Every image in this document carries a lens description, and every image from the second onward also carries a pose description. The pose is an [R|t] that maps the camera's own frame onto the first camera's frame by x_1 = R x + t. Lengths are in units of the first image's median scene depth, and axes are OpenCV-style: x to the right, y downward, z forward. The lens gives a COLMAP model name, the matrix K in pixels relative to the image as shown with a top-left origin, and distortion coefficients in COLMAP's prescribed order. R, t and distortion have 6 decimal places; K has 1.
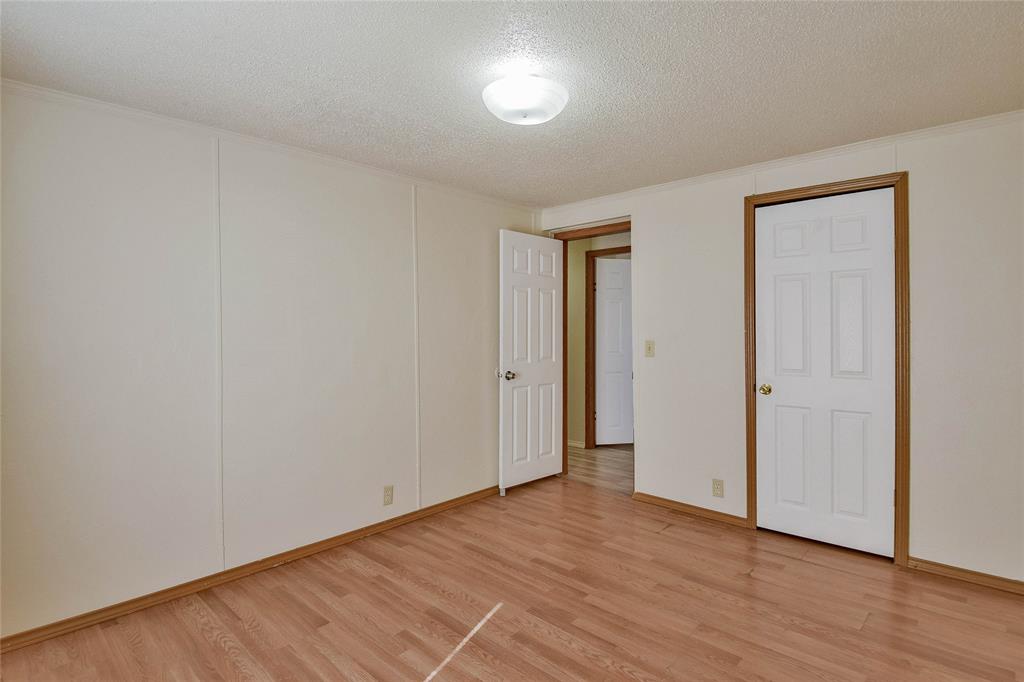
lens RADIAL K [[531.5, 0, 510.4], [0, 531.5, 335.6], [0, 0, 1]] dist [-0.000705, -0.001687]
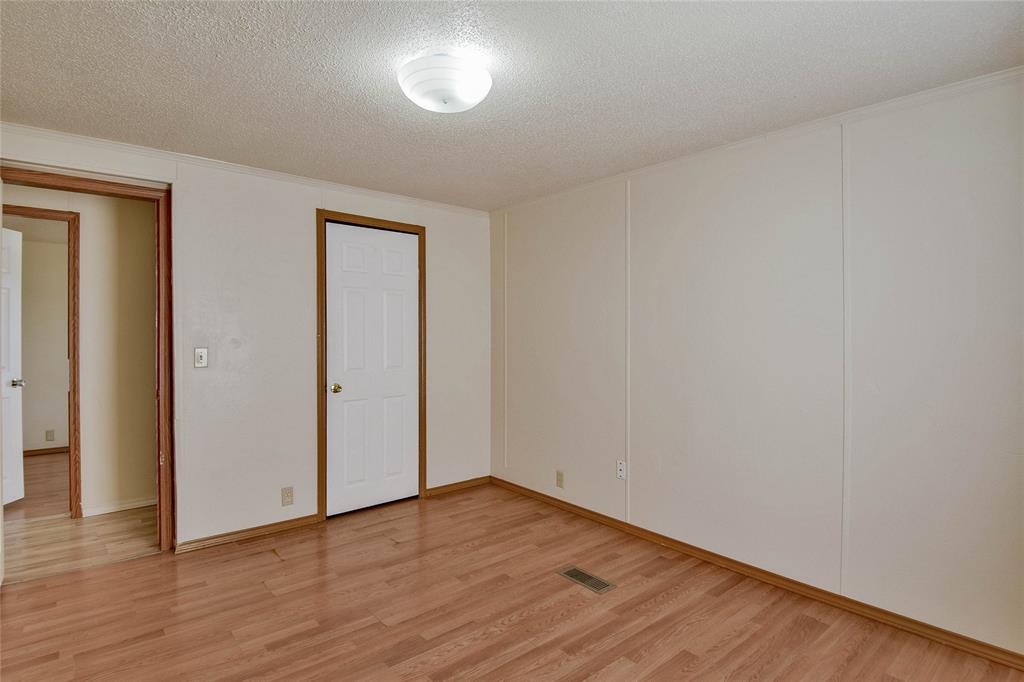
lens RADIAL K [[531.5, 0, 510.4], [0, 531.5, 335.6], [0, 0, 1]] dist [-0.000705, -0.001687]
pose [[0.094760, -0.002248, 0.995498, -0.576392], [0.006754, 0.999976, 0.001615, -0.008182], [-0.995477, 0.006570, 0.094773, 0.523940]]
